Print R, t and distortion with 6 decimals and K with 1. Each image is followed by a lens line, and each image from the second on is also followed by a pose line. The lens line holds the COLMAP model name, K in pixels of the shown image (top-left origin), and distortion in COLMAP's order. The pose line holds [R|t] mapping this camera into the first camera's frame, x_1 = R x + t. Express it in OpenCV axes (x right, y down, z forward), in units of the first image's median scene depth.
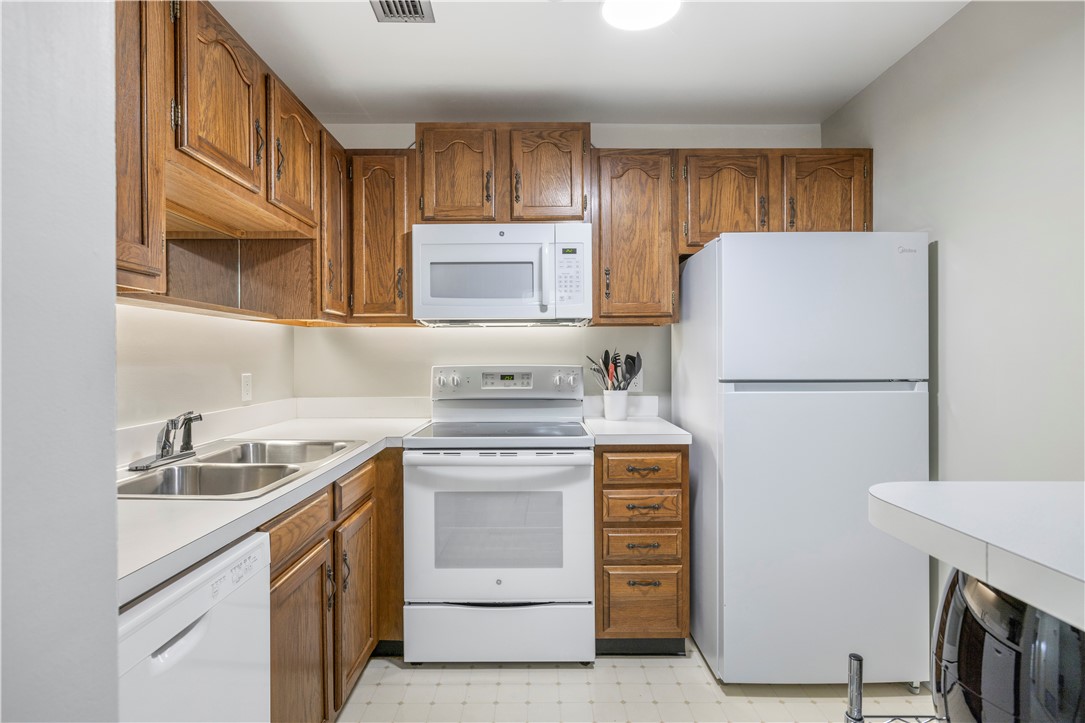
lens RADIAL K [[556.8, 0, 539.5], [0, 556.8, 358.3], [0, 0, 1]] dist [-0.010904, 0.004191]
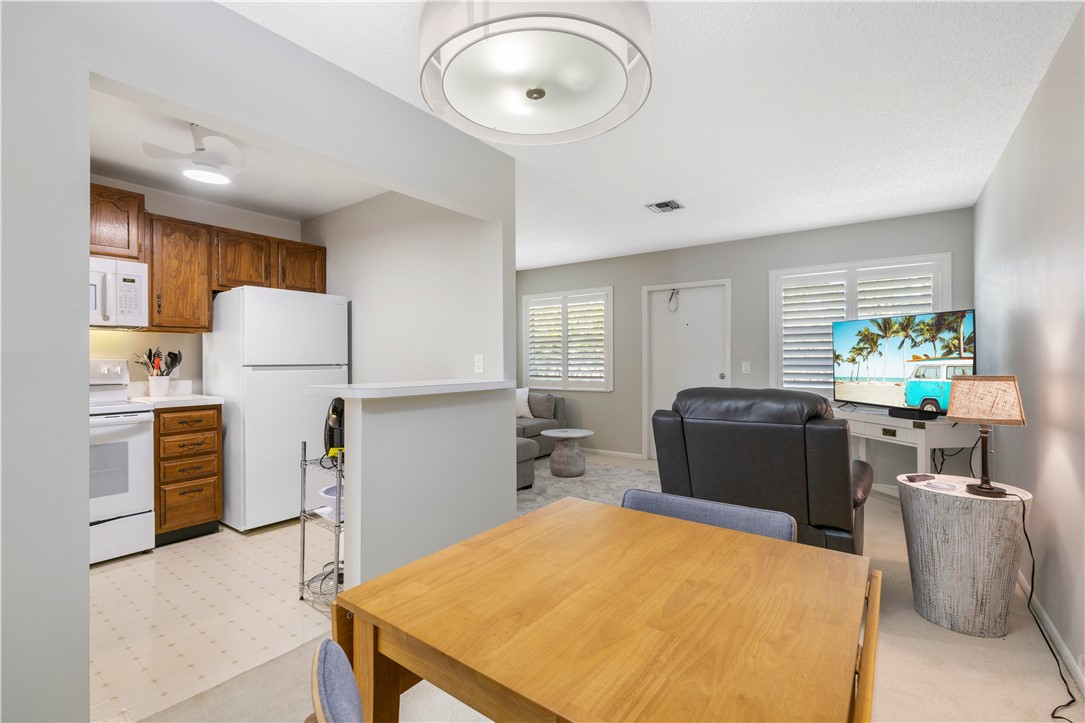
lens RADIAL K [[487.1, 0, 534.9], [0, 487.1, 359.9], [0, 0, 1]] dist [-0.005943, 0.001919]
pose [[0.618147, 0.001597, 0.786061, -0.303693], [0.004864, 0.999971, -0.005857, 0.031684], [-0.786048, 0.007444, 0.618121, -0.663094]]
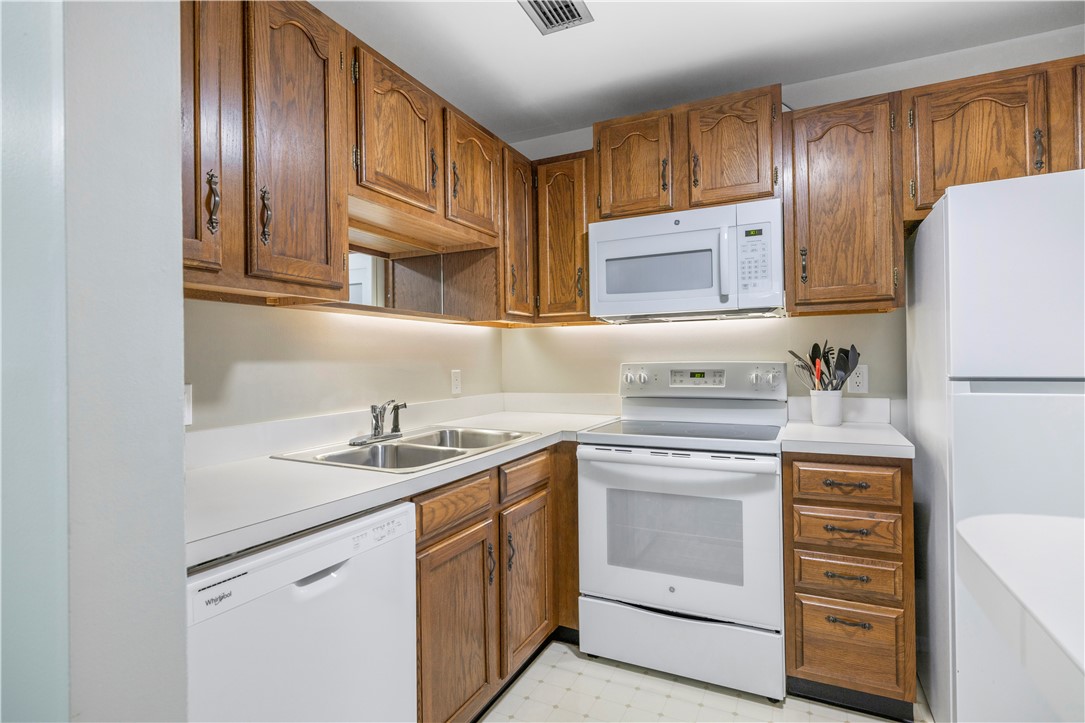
lens RADIAL K [[556.8, 0, 519.6], [0, 556.8, 358.0], [0, 0, 1]] dist [-0.010904, 0.004191]
pose [[0.888353, -0.009372, -0.459066, 0.132534], [0.008251, 0.999956, -0.004448, 0.009406], [0.459087, 0.000164, 0.888391, 0.038029]]
